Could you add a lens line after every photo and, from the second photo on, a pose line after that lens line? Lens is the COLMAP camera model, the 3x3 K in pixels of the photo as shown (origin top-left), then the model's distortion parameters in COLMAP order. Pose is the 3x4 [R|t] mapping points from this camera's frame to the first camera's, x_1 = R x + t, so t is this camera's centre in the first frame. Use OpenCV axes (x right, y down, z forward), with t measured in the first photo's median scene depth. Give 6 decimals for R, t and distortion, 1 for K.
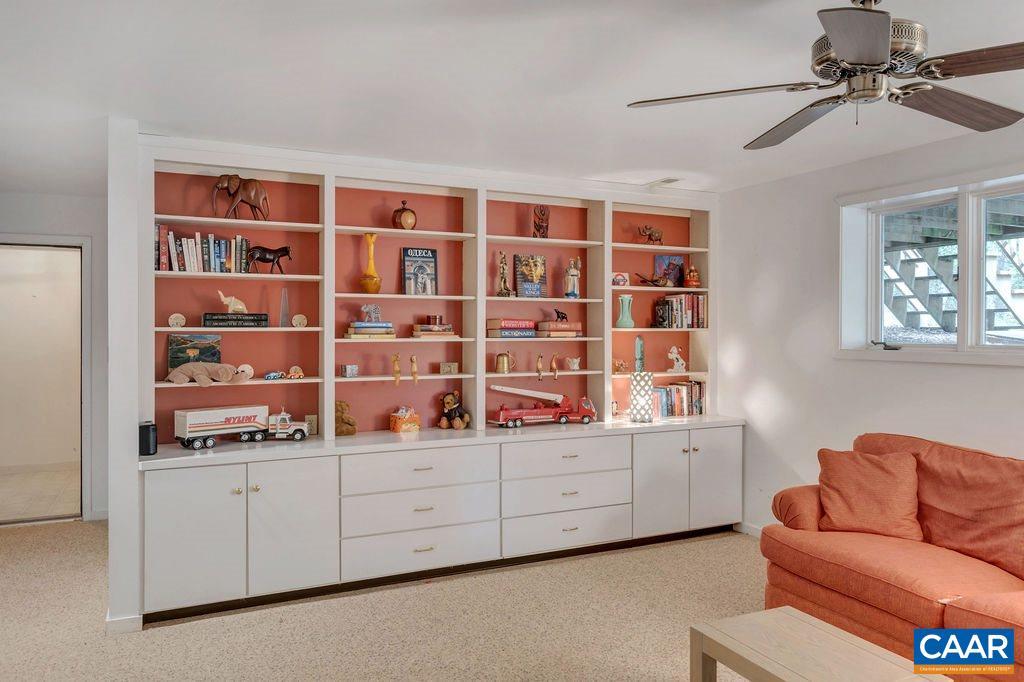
lens RADIAL K [[695.4, 0, 512.0], [0, 695.4, 341.0], [0, 0, 1]] dist [-0.004699, -0.000696]
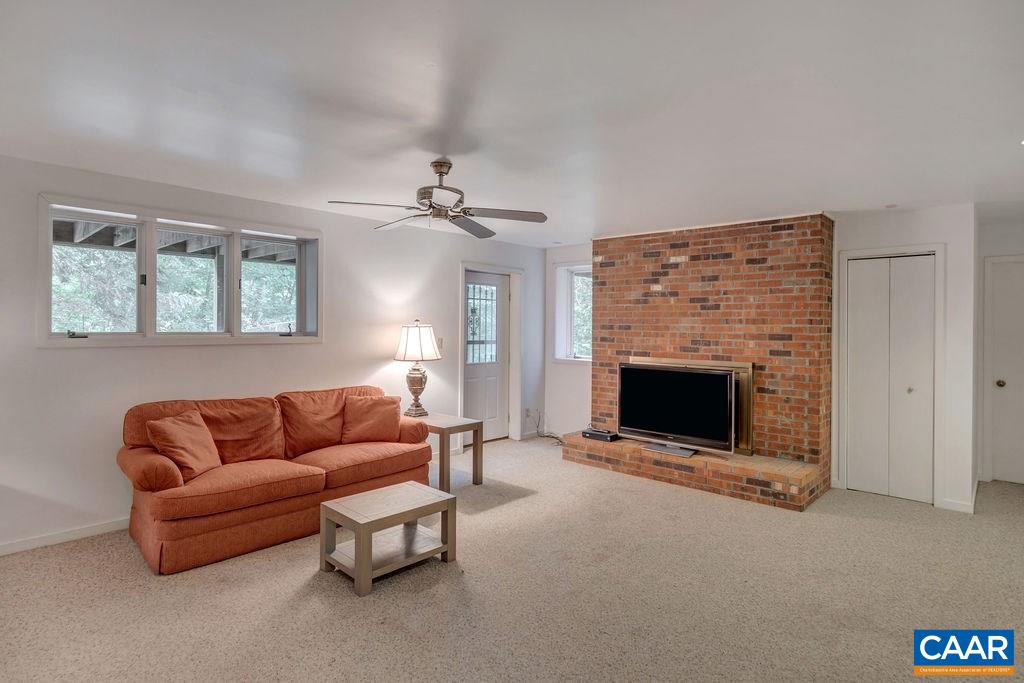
lens RADIAL K [[569.7, 0, 513.8], [0, 569.7, 325.9], [0, 0, 1]] dist [-0.001127, -0.001263]
pose [[-0.385555, -0.004607, 0.922673, -0.770568], [0.004081, 0.999969, 0.006699, -0.013976], [-0.922676, 0.006348, -0.385525, 0.895958]]
